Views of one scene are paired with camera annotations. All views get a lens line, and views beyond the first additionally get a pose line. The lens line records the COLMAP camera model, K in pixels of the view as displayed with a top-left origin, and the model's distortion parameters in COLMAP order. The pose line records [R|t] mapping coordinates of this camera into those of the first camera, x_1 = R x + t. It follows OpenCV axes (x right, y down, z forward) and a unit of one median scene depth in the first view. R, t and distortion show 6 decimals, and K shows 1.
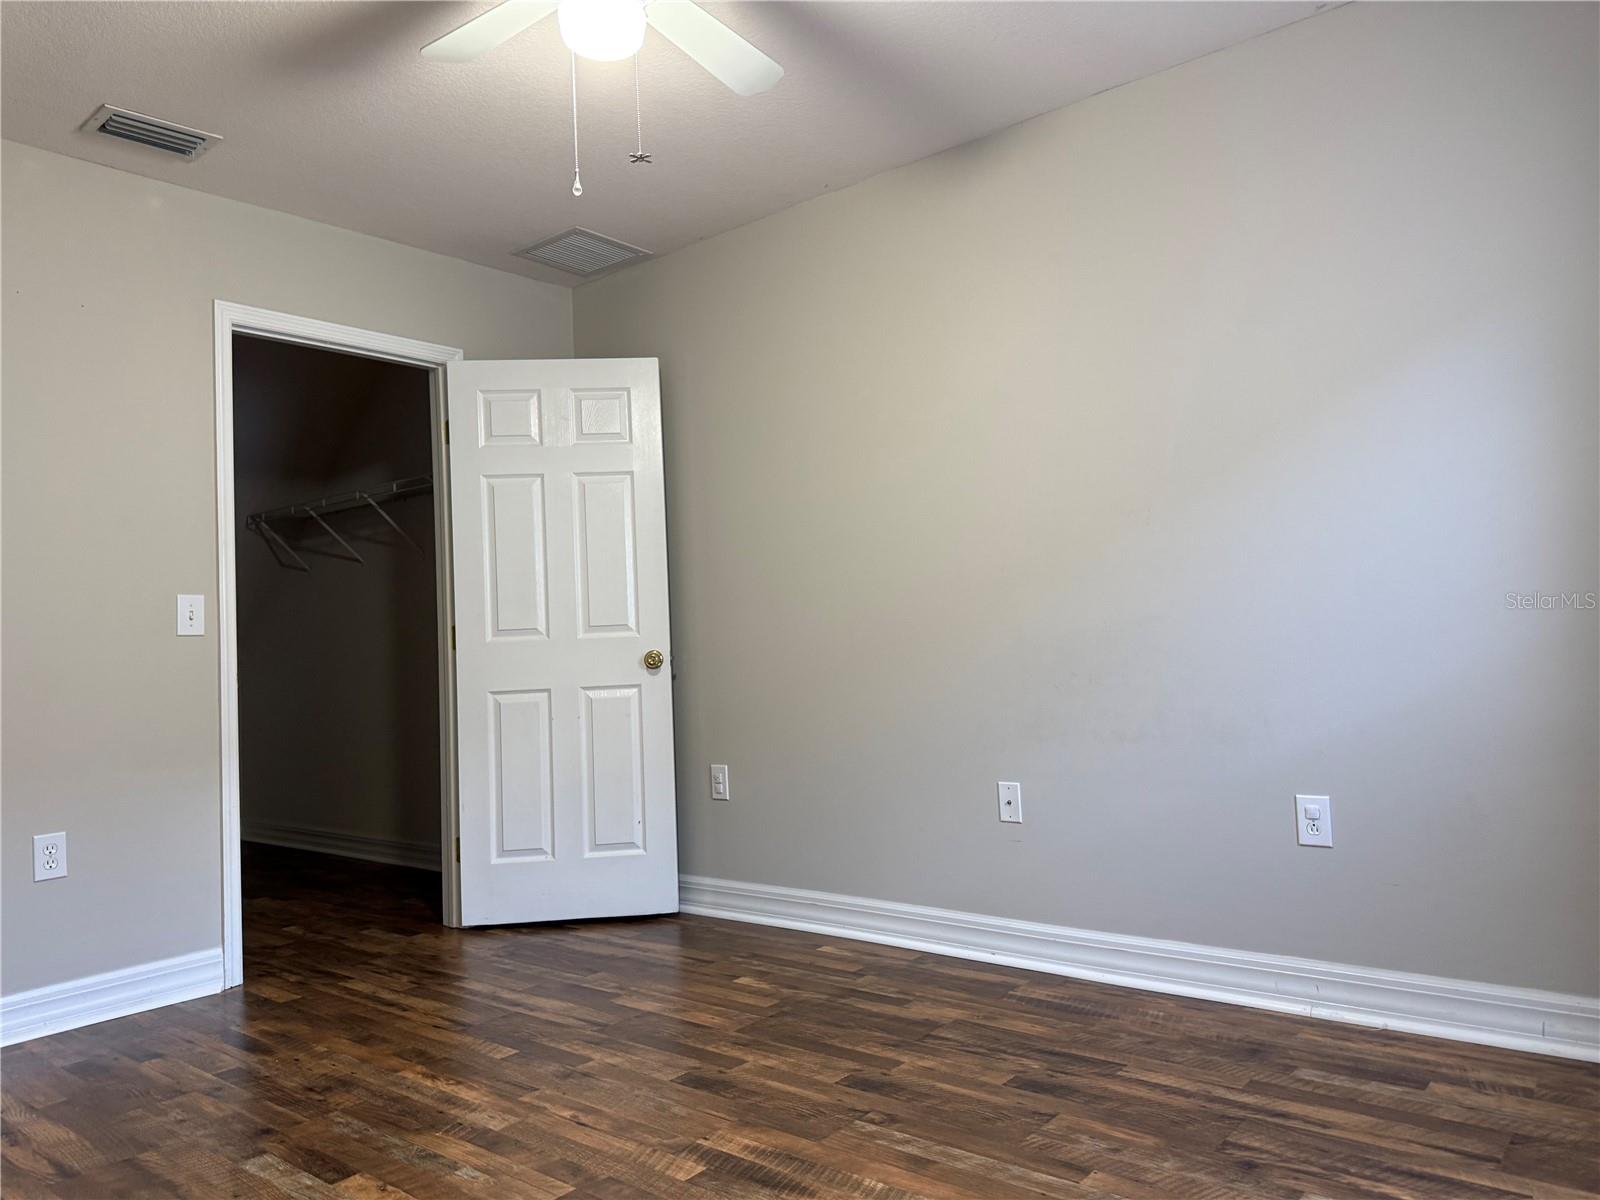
lens RADIAL K [[1137.1, 0, 800.0], [0, 1137.1, 600.0], [0, 0, 1]] dist [0.011939, -0.003582]
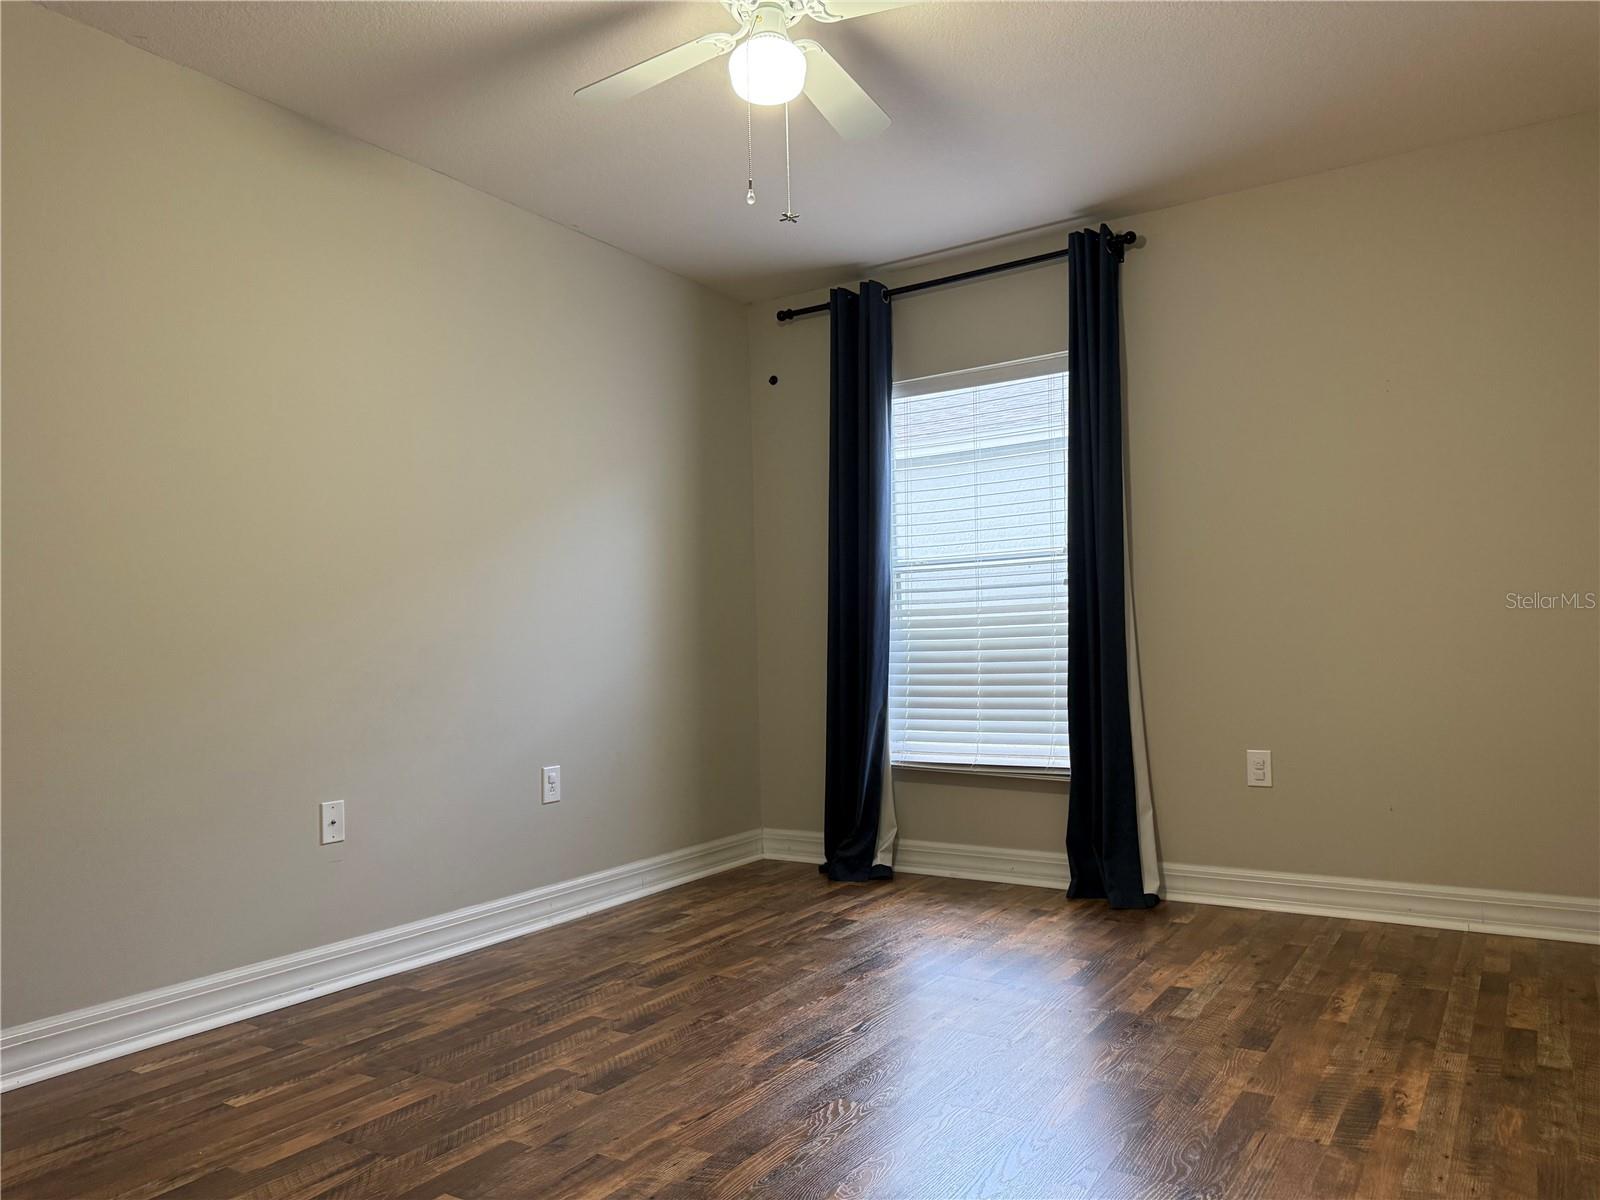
lens RADIAL K [[1108.1, 0, 800.0], [0, 1108.1, 600.0], [0, 0, 1]] dist [-0.012657, -0.001922]
pose [[-0.091573, 0.085410, 0.992129, -1.013645], [0.003356, 0.996336, -0.085463, 0.090646], [-0.995793, -0.004496, -0.091524, 0.876066]]
